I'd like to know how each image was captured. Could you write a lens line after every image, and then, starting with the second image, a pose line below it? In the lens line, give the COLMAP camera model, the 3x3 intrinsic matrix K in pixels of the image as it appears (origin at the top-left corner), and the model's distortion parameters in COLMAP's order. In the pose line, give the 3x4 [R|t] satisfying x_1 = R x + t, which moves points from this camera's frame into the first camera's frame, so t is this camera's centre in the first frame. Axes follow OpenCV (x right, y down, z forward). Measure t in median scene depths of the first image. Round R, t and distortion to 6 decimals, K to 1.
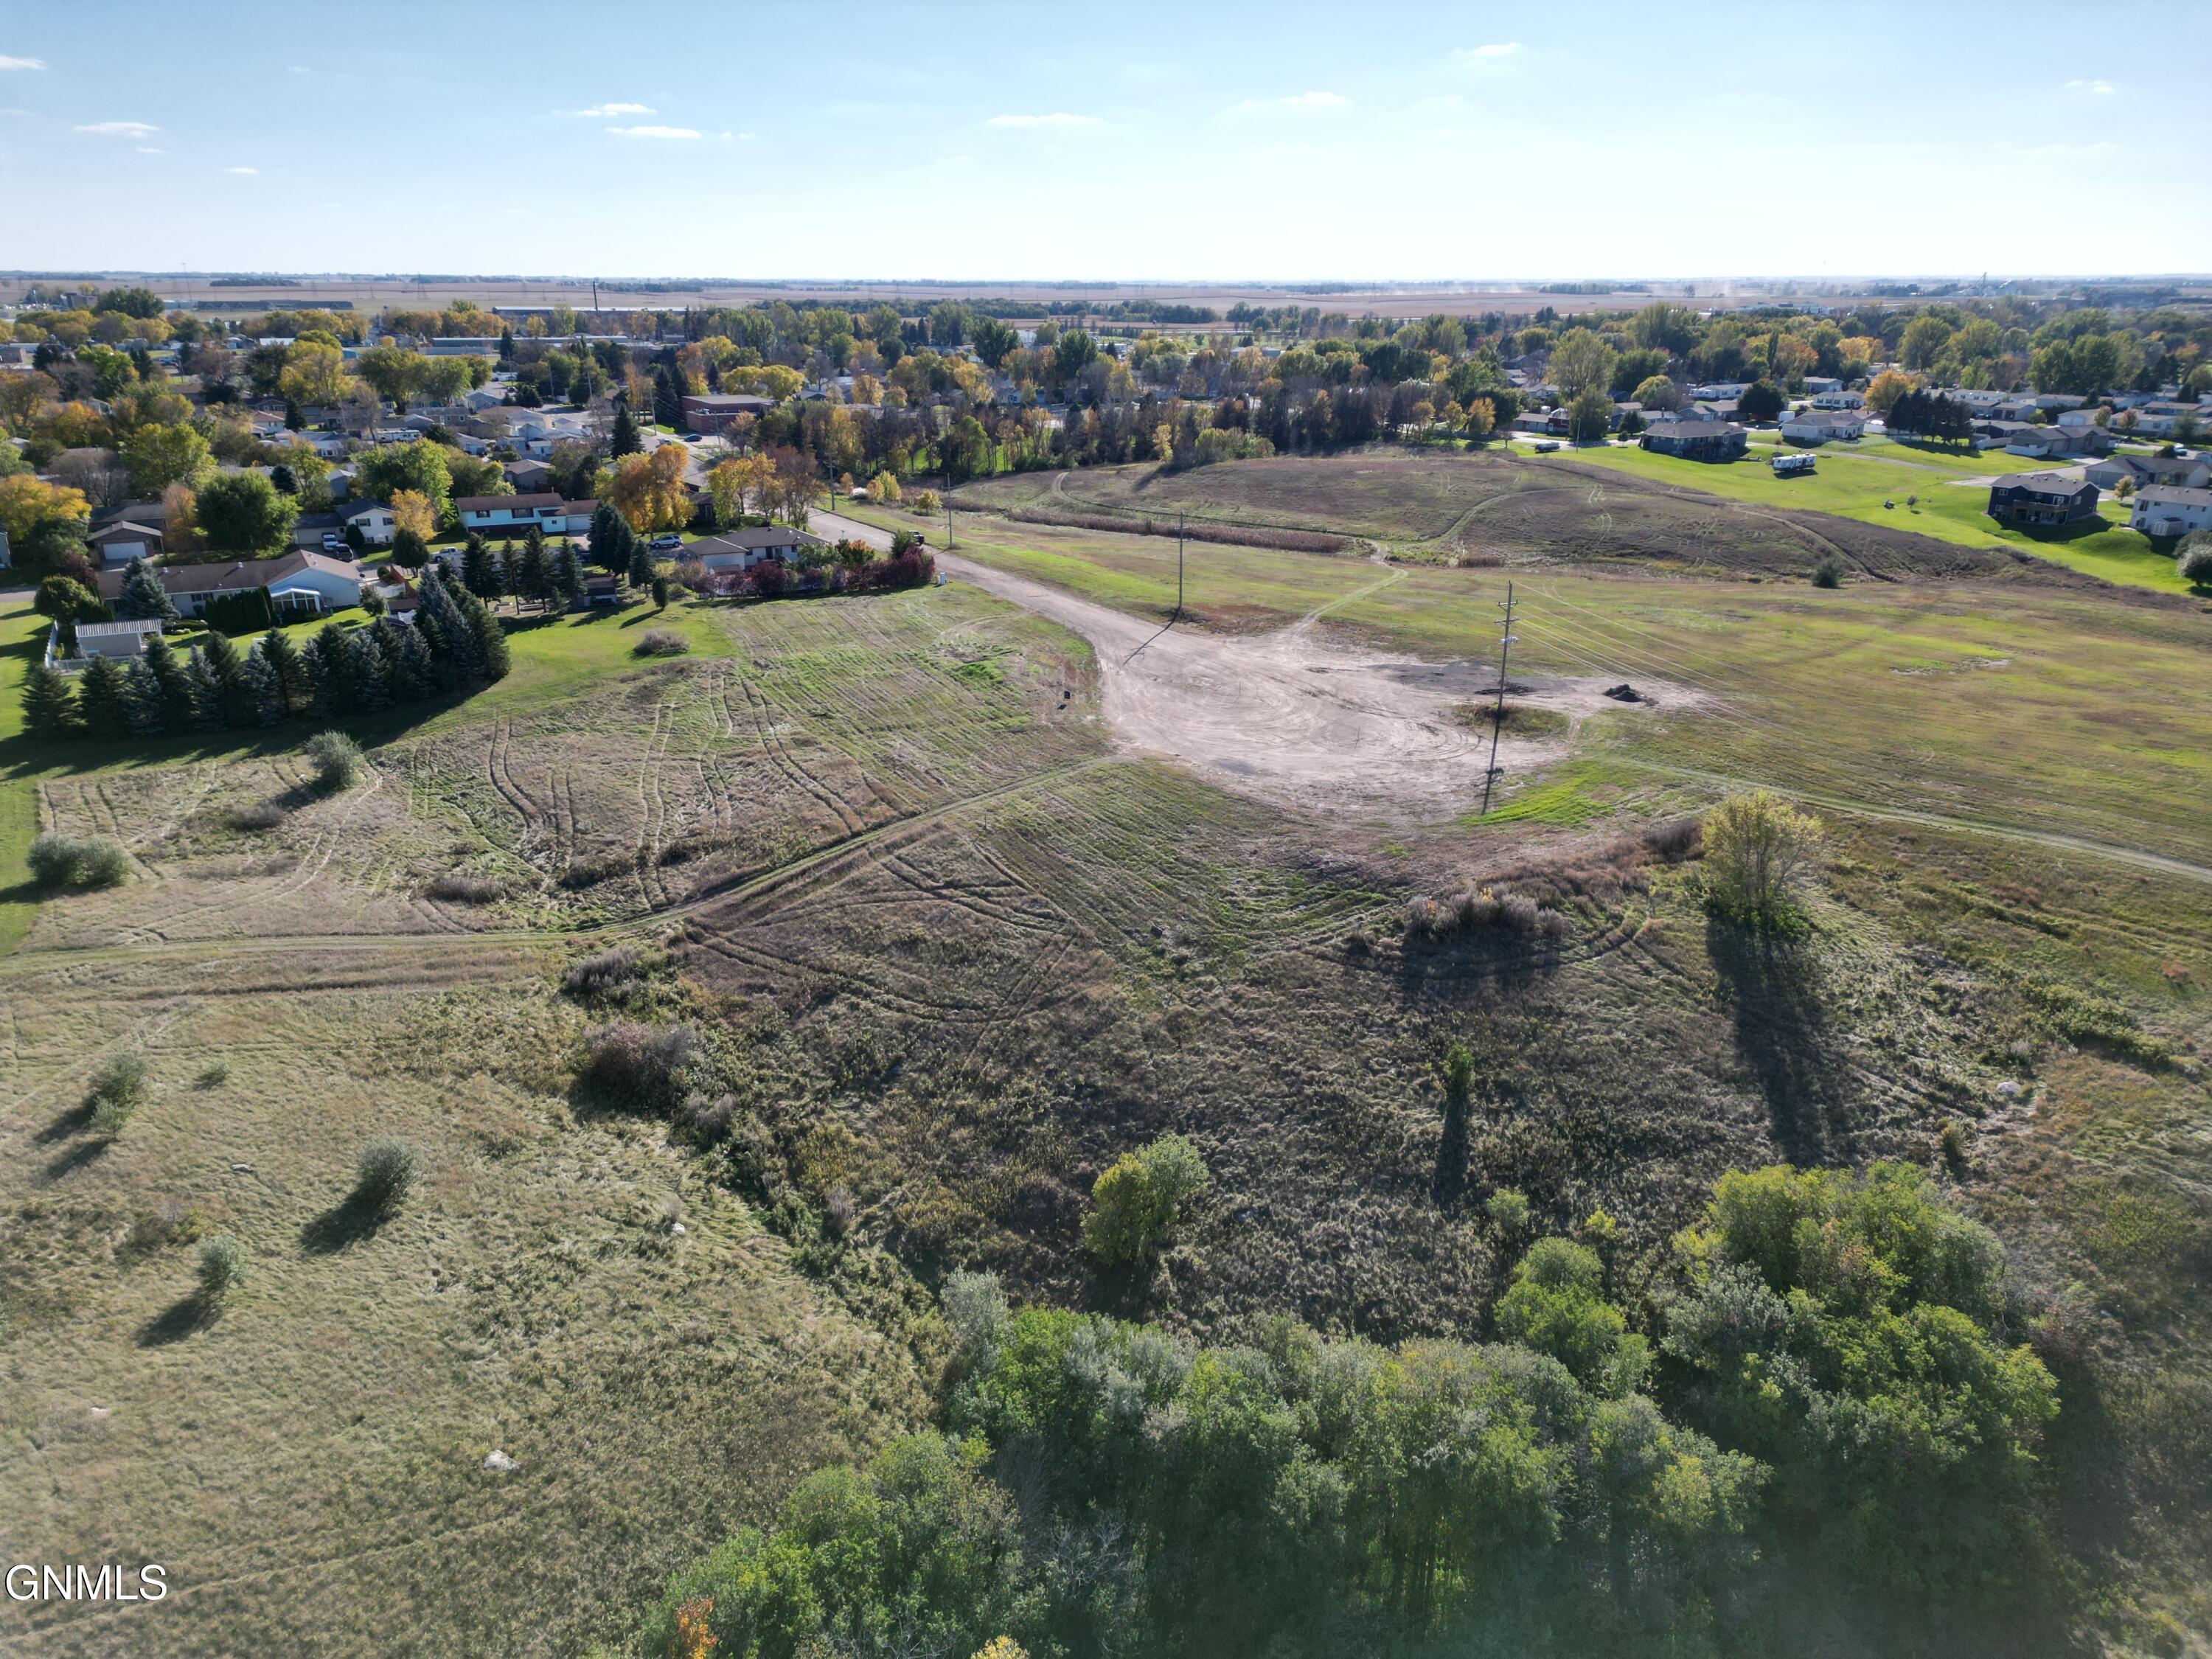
lens RADIAL K [[1523.3, 0, 1106.0], [0, 1523.3, 829.5], [0, 0, 1]] dist [0.090360, -0.092673]
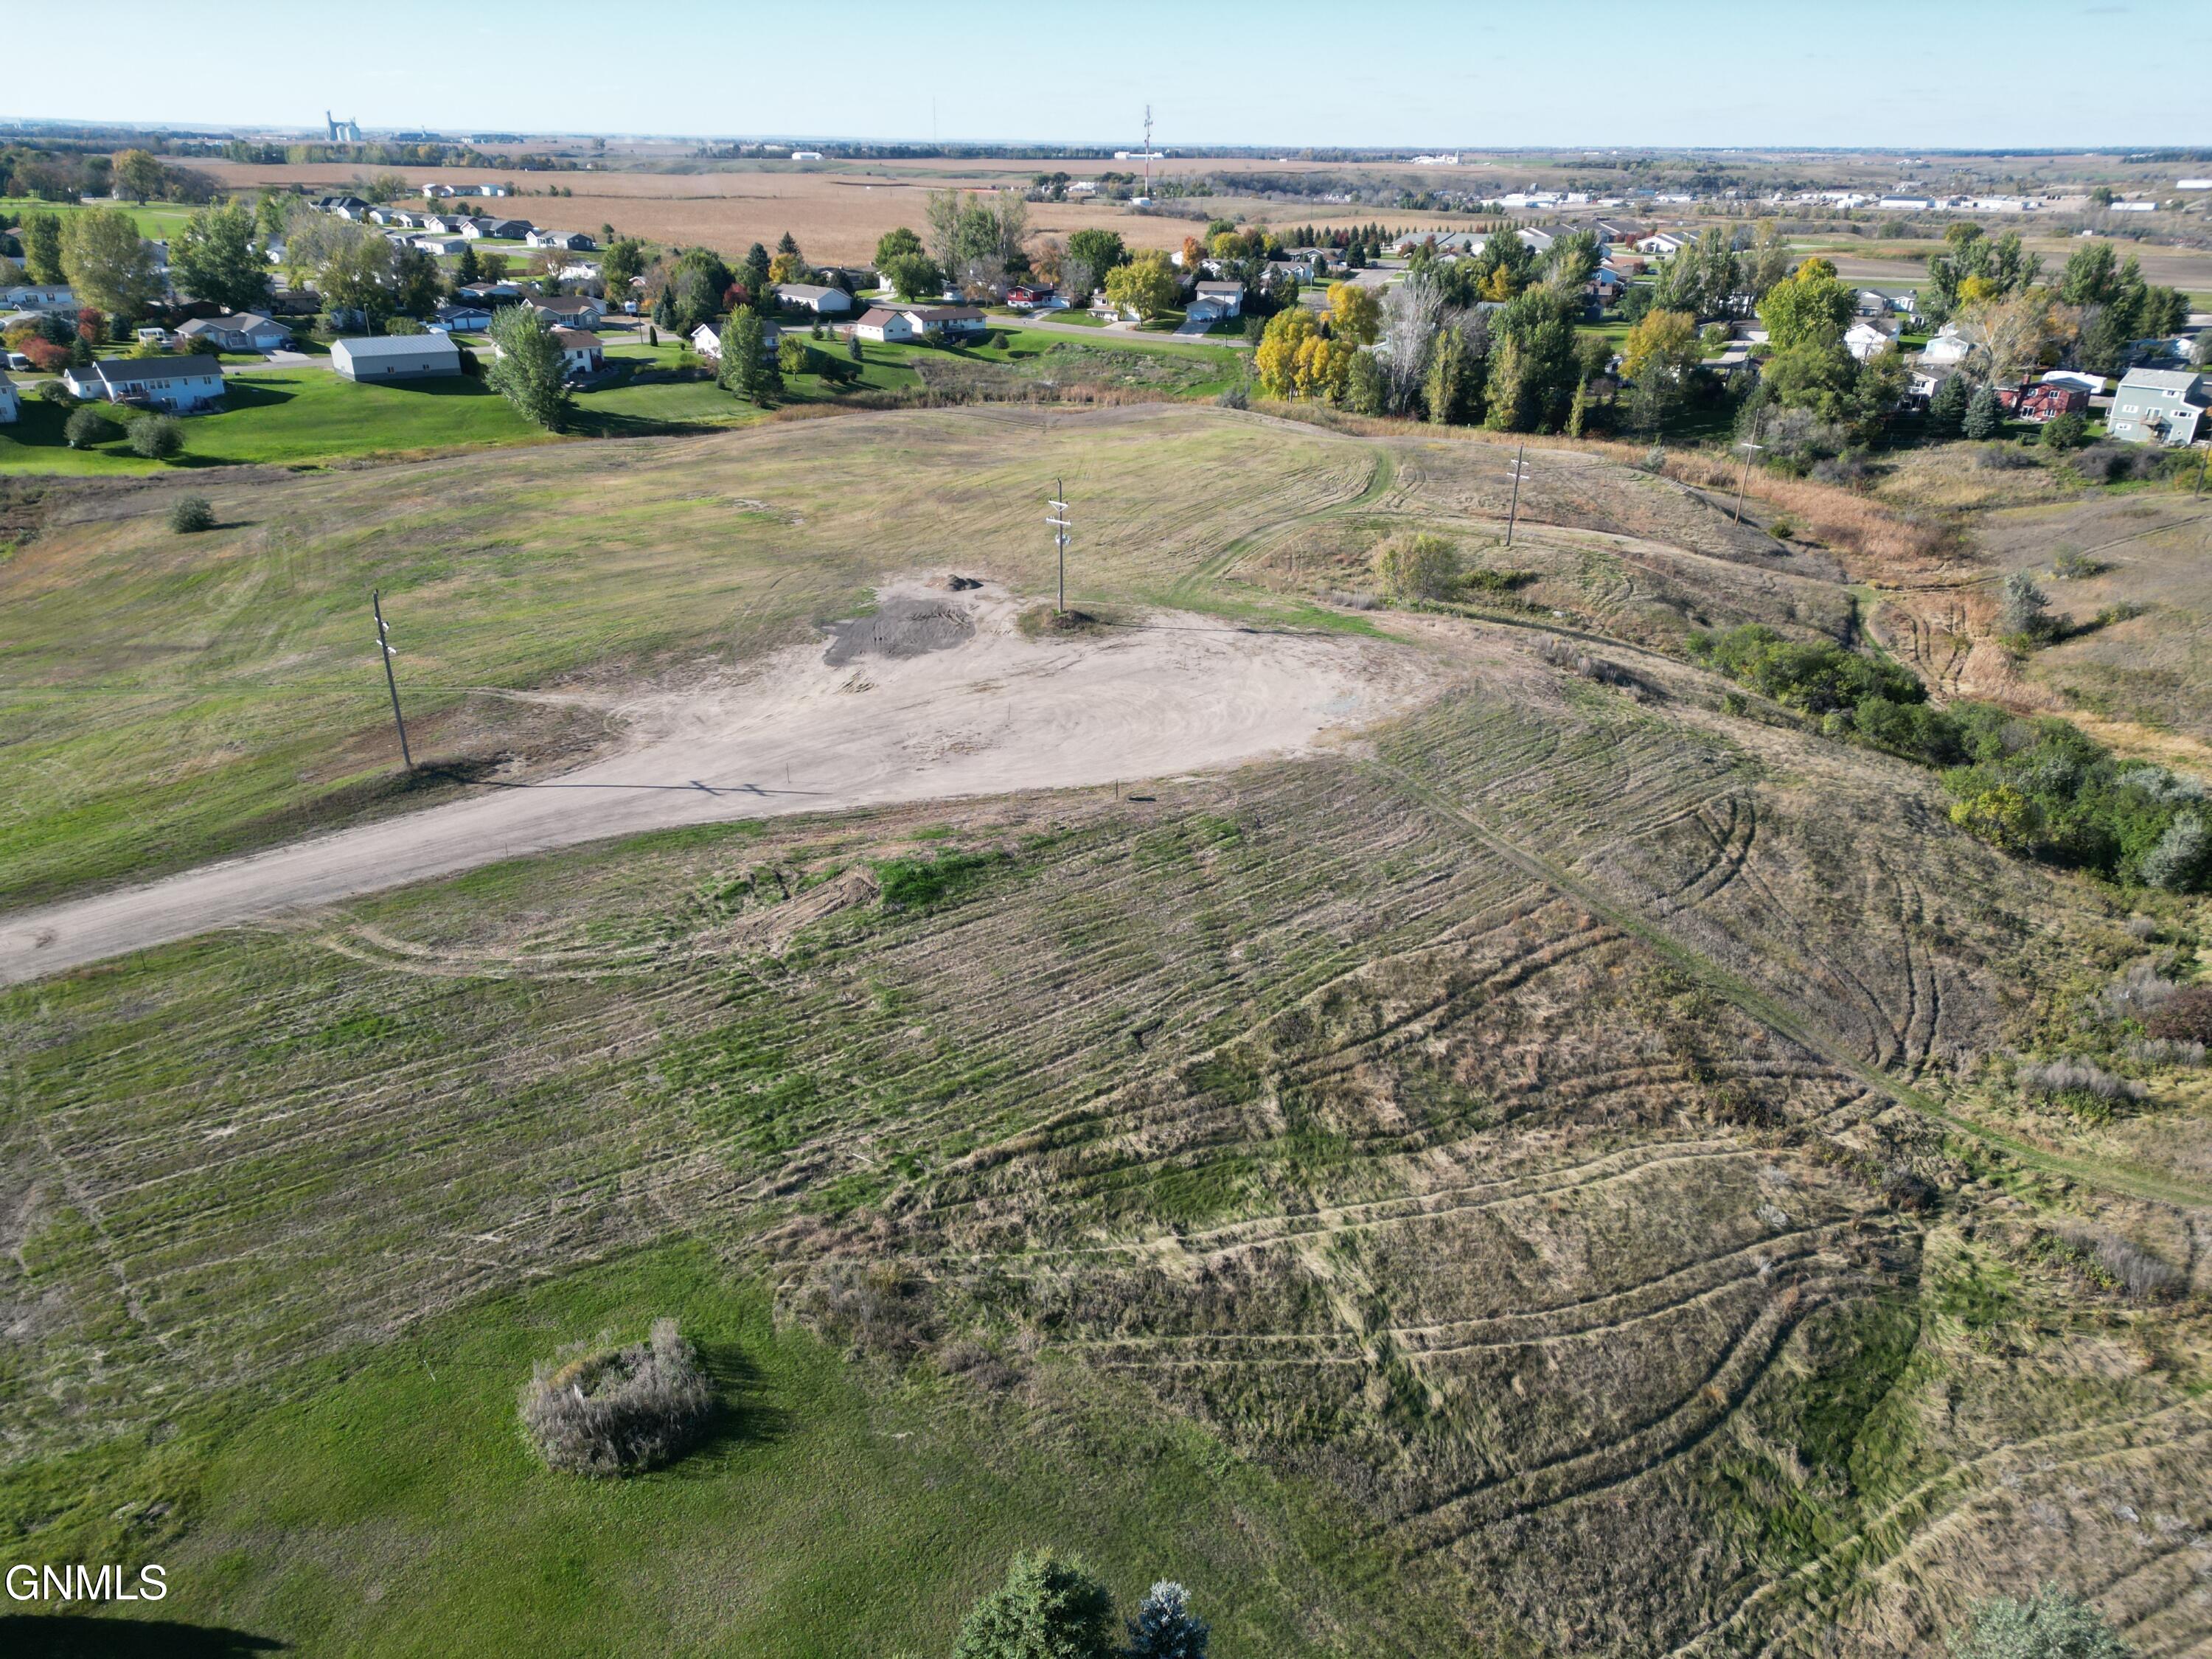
lens RADIAL K [[1523.3, 0, 1106.0], [0, 1523.3, 829.5], [0, 0, 1]] dist [0.090360, -0.092673]
pose [[-0.214763, -0.399788, 0.891093, -0.902022], [0.317050, 0.834432, 0.450779, -0.541207], [-0.923773, 0.379332, -0.052452, 1.519353]]
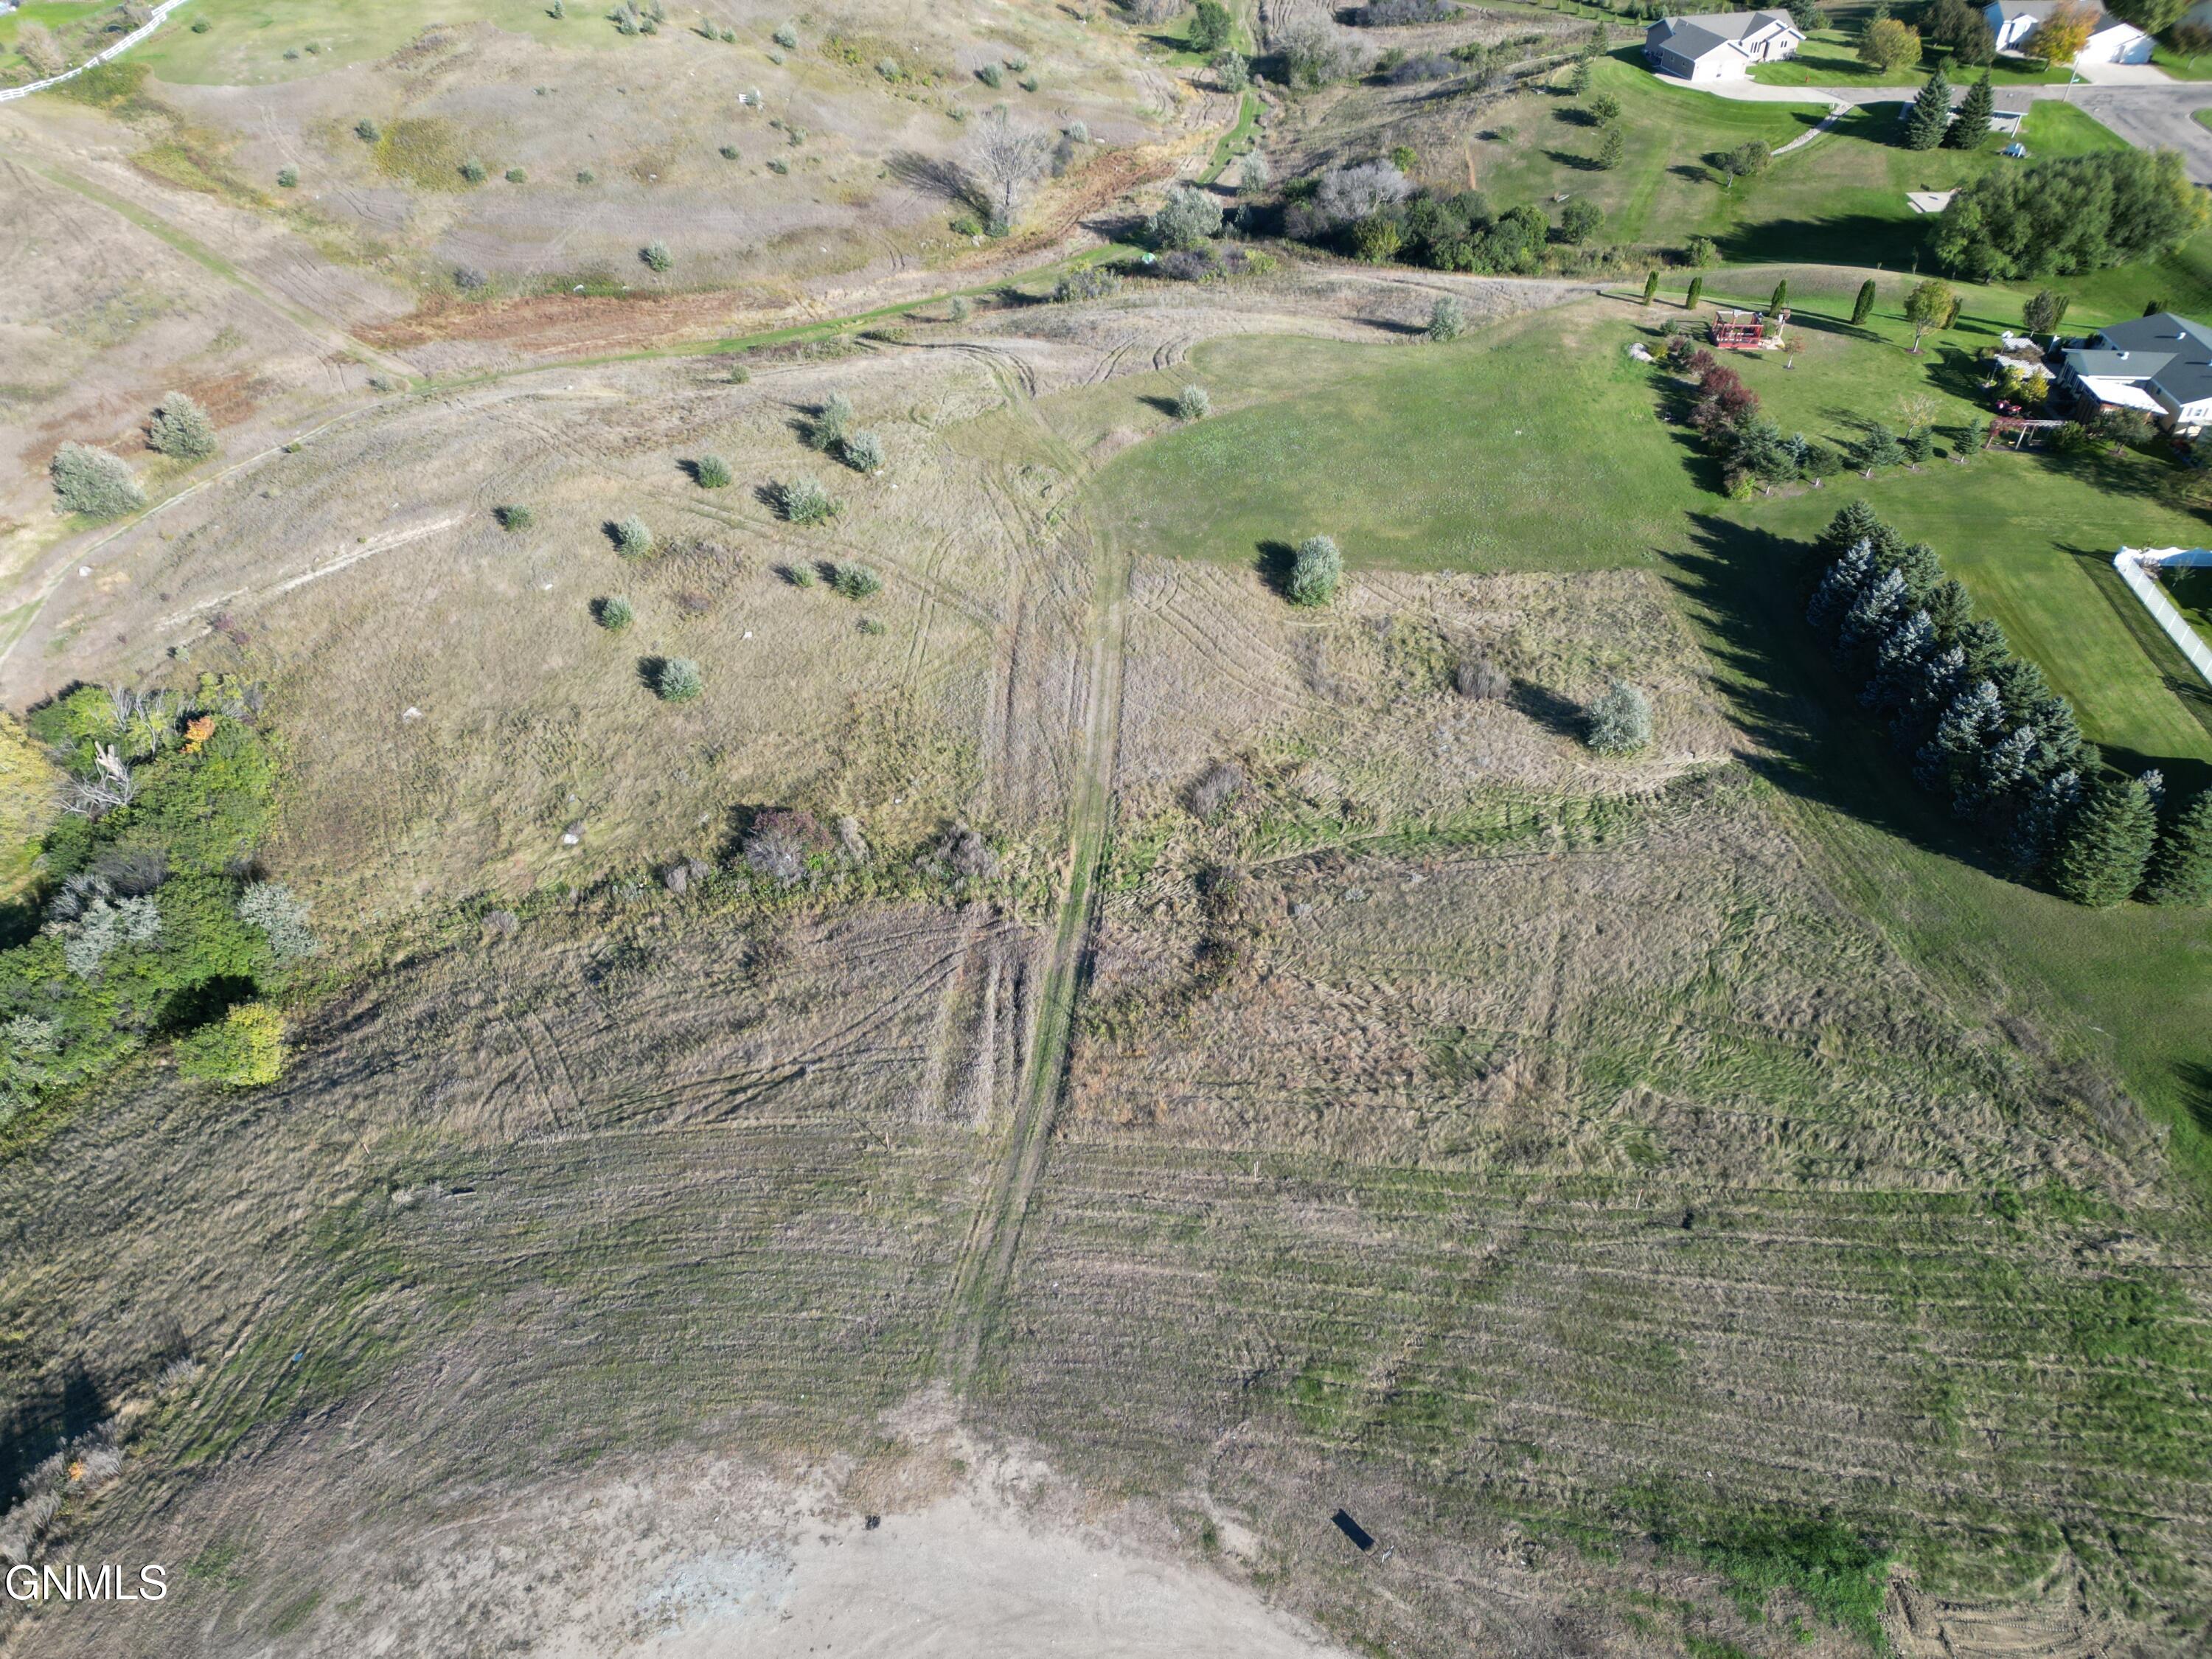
lens RADIAL K [[1546.9, 0, 1107.9], [0, 1546.9, 831.3], [0, 0, 1]] dist [0.035583, 0.002230]
pose [[-0.563269, 0.516630, -0.644843, 0.260742], [-0.283276, 0.612384, 0.738065, -0.699775], [0.776198, 0.598398, -0.198588, 1.325036]]
